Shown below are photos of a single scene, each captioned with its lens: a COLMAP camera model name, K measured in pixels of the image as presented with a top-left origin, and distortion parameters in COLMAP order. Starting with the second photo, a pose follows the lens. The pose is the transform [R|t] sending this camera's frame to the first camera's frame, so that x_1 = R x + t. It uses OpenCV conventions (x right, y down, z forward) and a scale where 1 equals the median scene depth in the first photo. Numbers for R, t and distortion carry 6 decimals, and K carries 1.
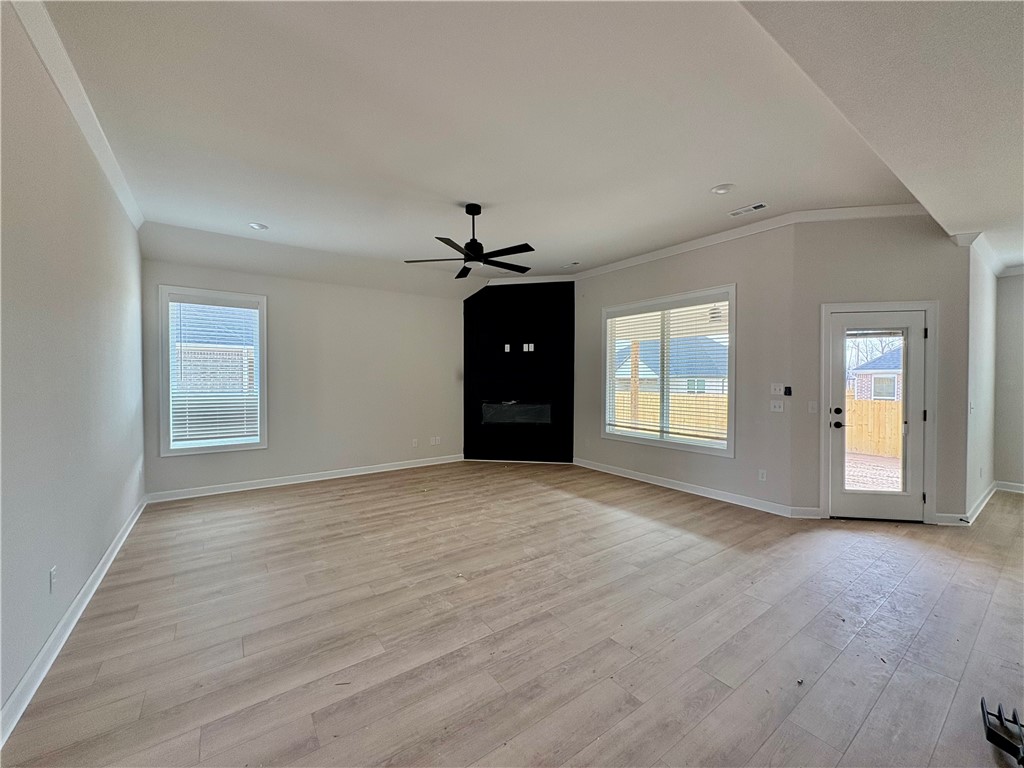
lens RADIAL K [[406.9, 0, 512.0], [0, 406.9, 384.0], [0, 0, 1]] dist [-0.000269, -0.000068]
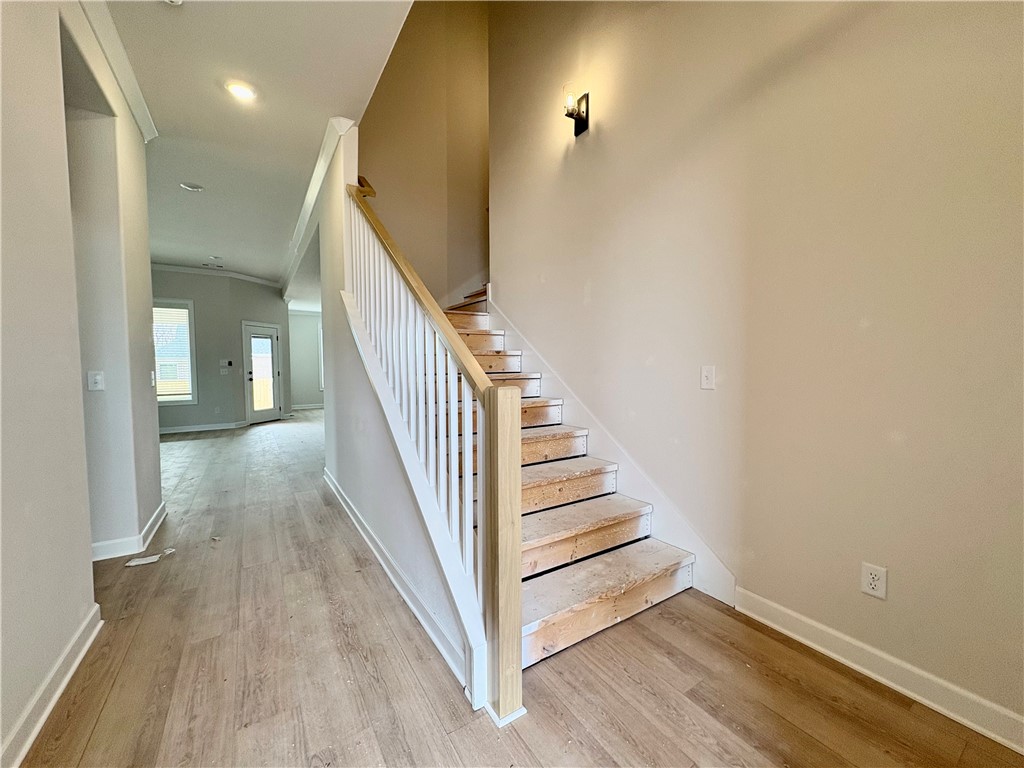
lens RADIAL K [[406.9, 0, 512.0], [0, 406.9, 384.0], [0, 0, 1]] dist [-0.000269, -0.000068]
pose [[0.057071, -0.044028, 0.997399, -1.196933], [0.023129, 0.998817, 0.042767, 0.064363], [-0.998102, 0.020628, 0.058022, -0.452585]]
